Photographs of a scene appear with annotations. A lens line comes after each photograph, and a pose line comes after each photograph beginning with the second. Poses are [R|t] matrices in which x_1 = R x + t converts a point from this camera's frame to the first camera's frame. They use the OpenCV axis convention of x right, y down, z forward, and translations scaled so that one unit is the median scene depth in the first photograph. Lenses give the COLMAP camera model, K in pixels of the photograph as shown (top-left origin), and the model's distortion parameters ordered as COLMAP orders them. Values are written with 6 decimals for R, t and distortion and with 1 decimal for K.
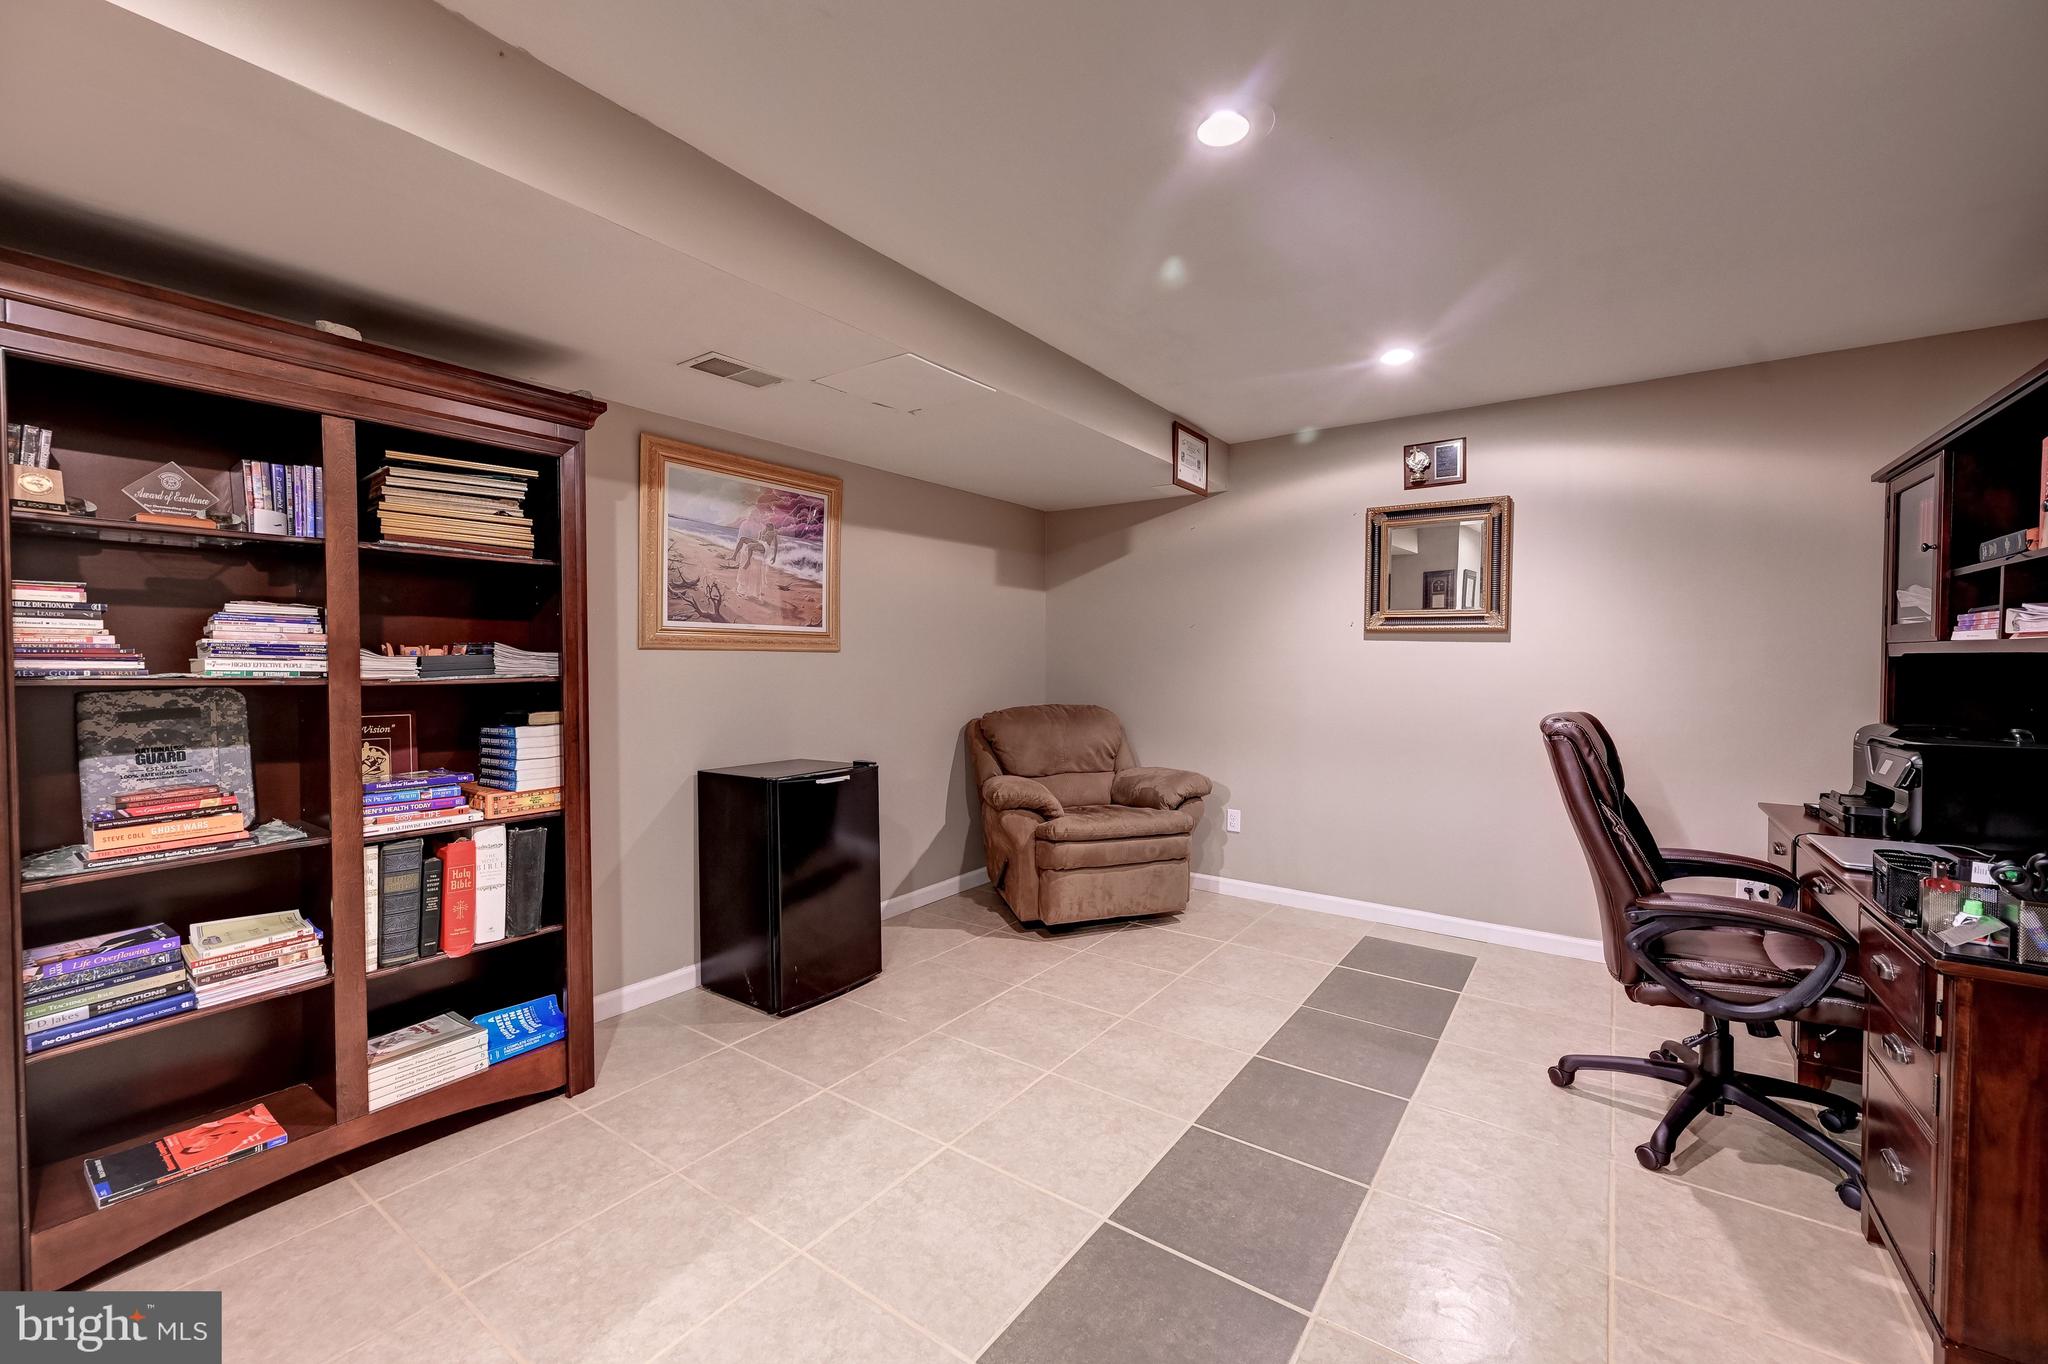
lens RADIAL K [[819.4, 0, 1023.7], [0, 819.4, 680.0], [0, 0, 1]] dist [-0.004309, -0.000292]
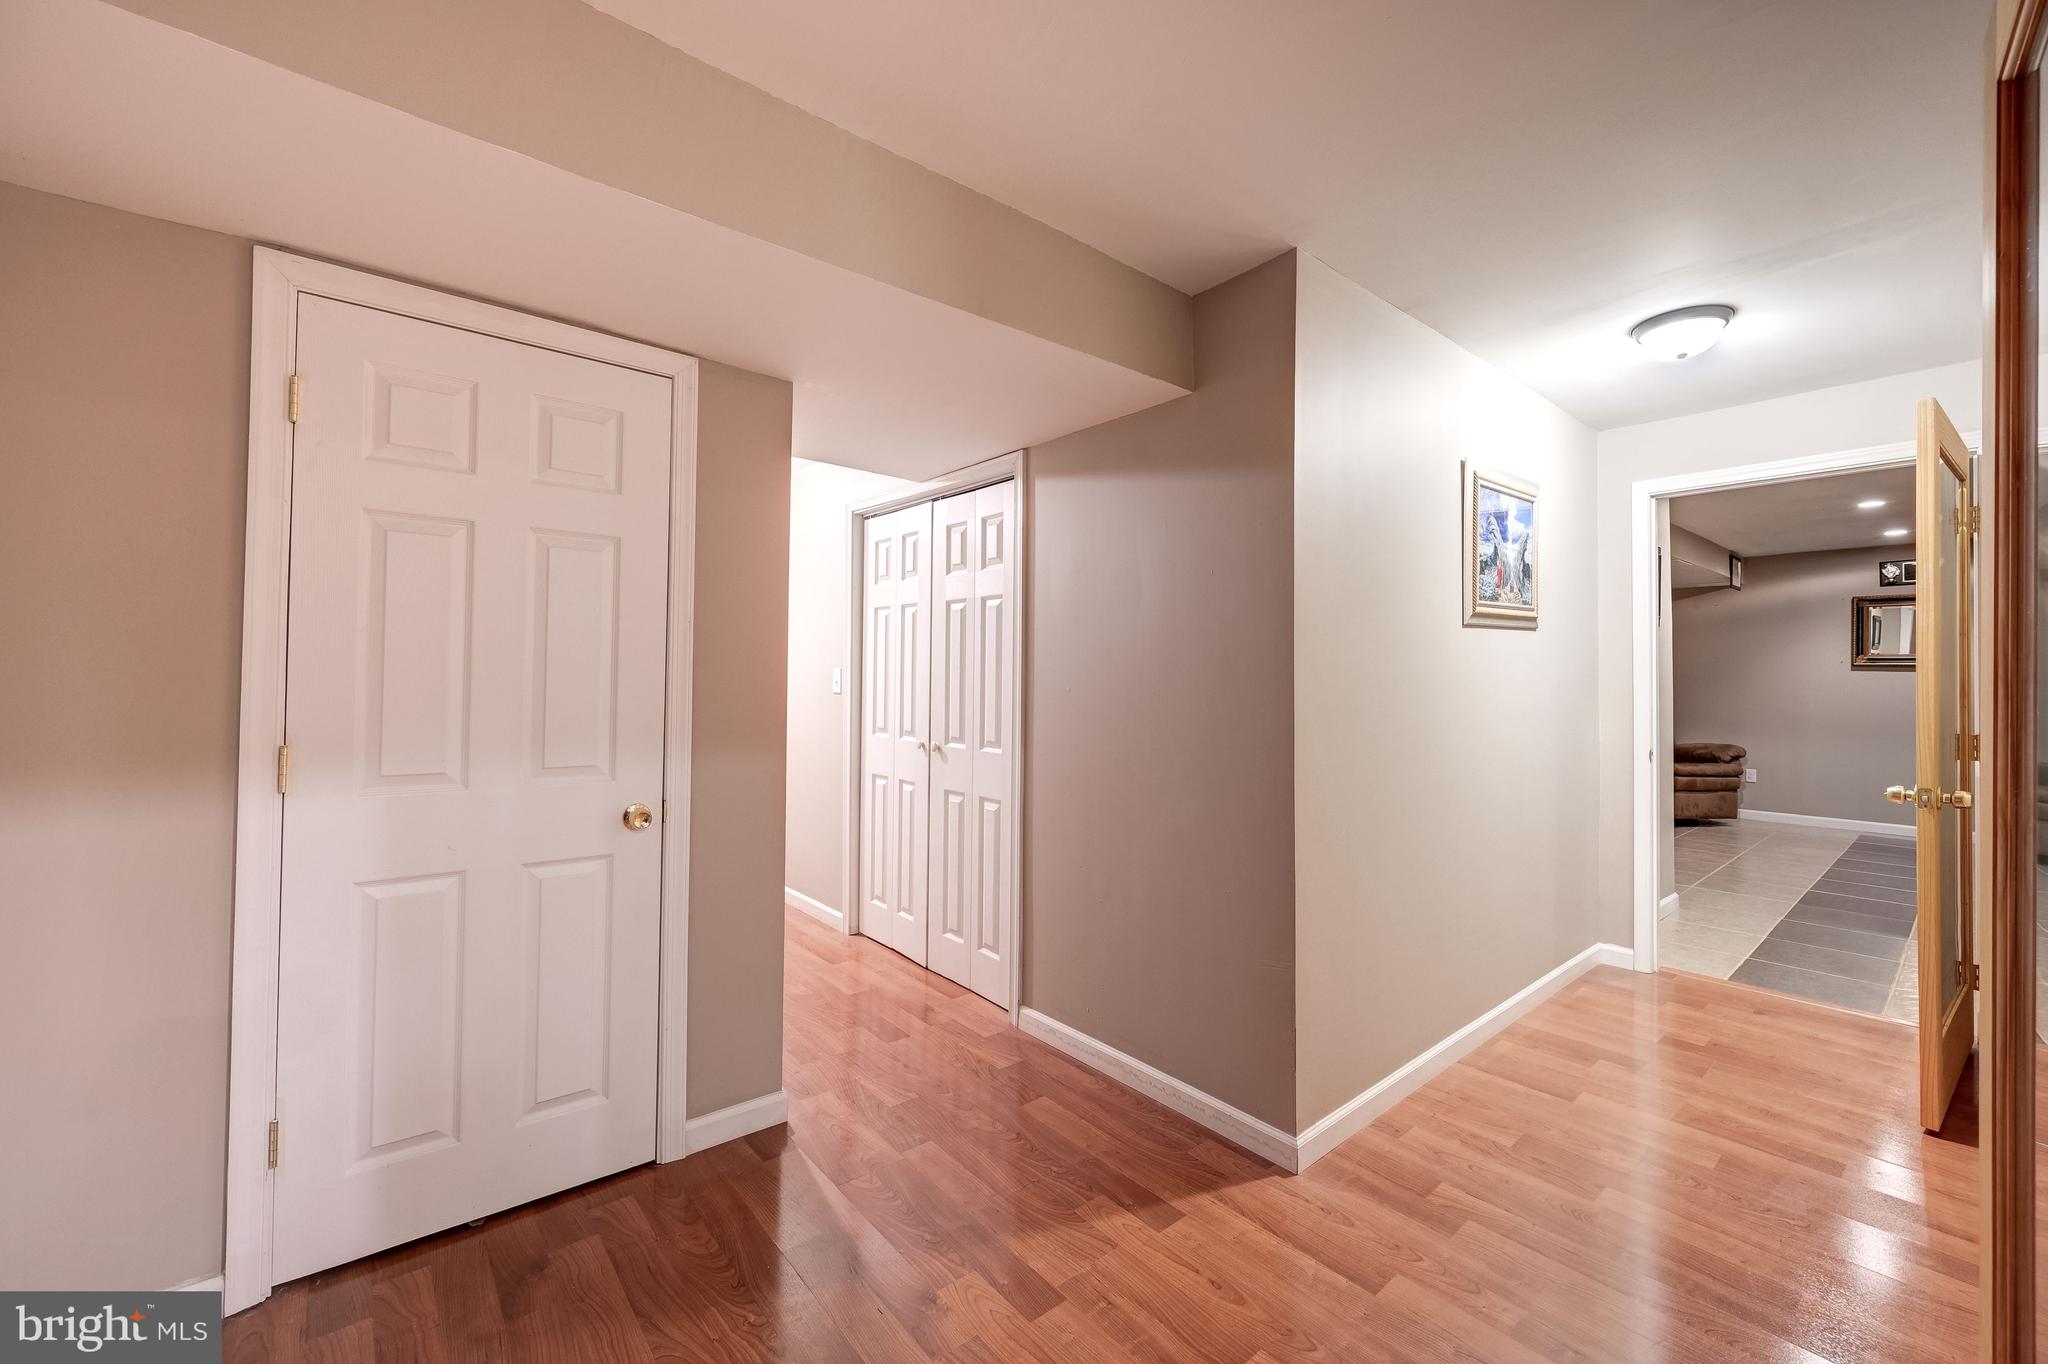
lens RADIAL K [[819.4, 0, 1024.0], [0, 819.4, 667.8], [0, 0, 1]] dist [-0.004309, -0.000292]
pose [[0.964407, -0.001037, -0.264420, -0.842459], [-0.008676, 0.999330, -0.035564, 0.023207], [0.264279, 0.036593, 0.963752, -1.168097]]
